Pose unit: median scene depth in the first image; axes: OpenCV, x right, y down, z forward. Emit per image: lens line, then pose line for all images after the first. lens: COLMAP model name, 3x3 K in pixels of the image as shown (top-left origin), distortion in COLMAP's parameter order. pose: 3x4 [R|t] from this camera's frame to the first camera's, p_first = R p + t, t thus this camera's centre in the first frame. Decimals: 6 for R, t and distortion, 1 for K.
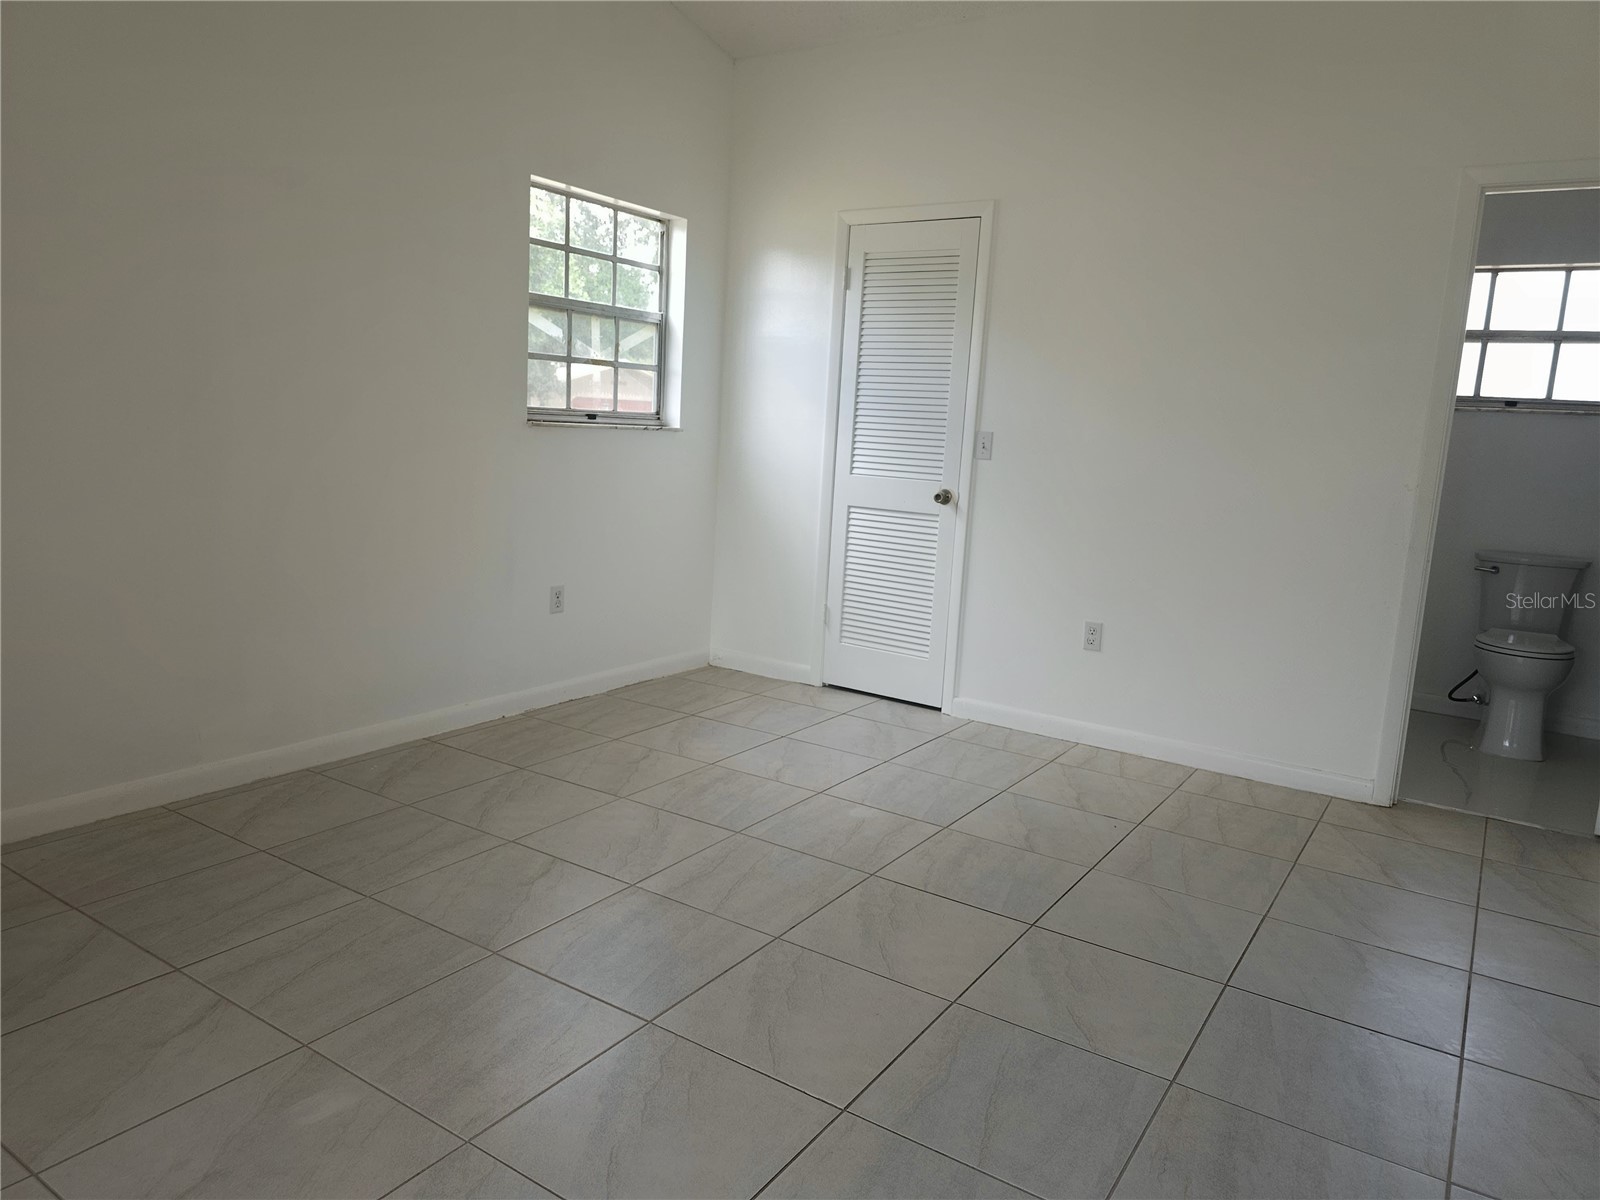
lens RADIAL K [[1082.9, 0, 786.1], [0, 1082.9, 593.4], [0, 0, 1]] dist [0.026040, -0.037232]
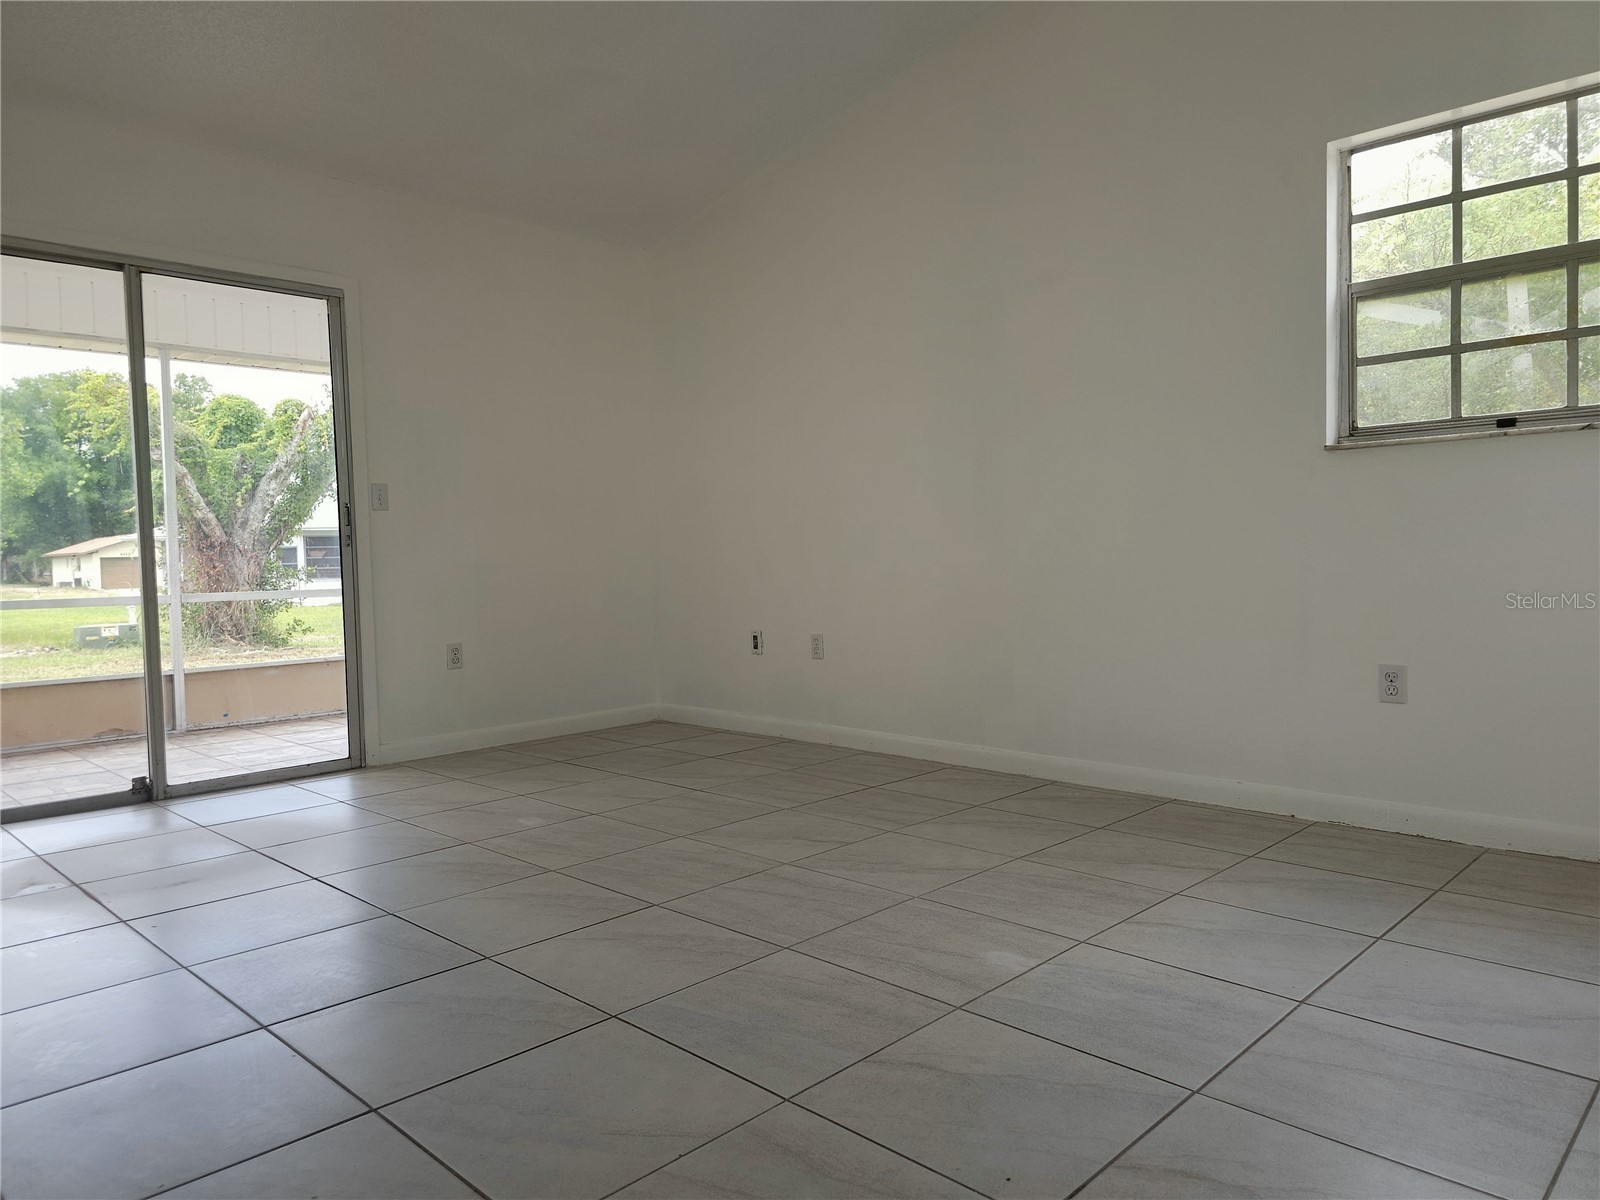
lens RADIAL K [[1082.9, 0, 794.5], [0, 1082.9, 606.1], [0, 0, 1]] dist [0.026040, -0.037232]
pose [[-0.187516, 0.005549, -0.982246, 0.657724], [-0.142695, 0.989222, 0.032829, -0.014775], [0.971841, 0.146318, -0.184703, 0.845744]]
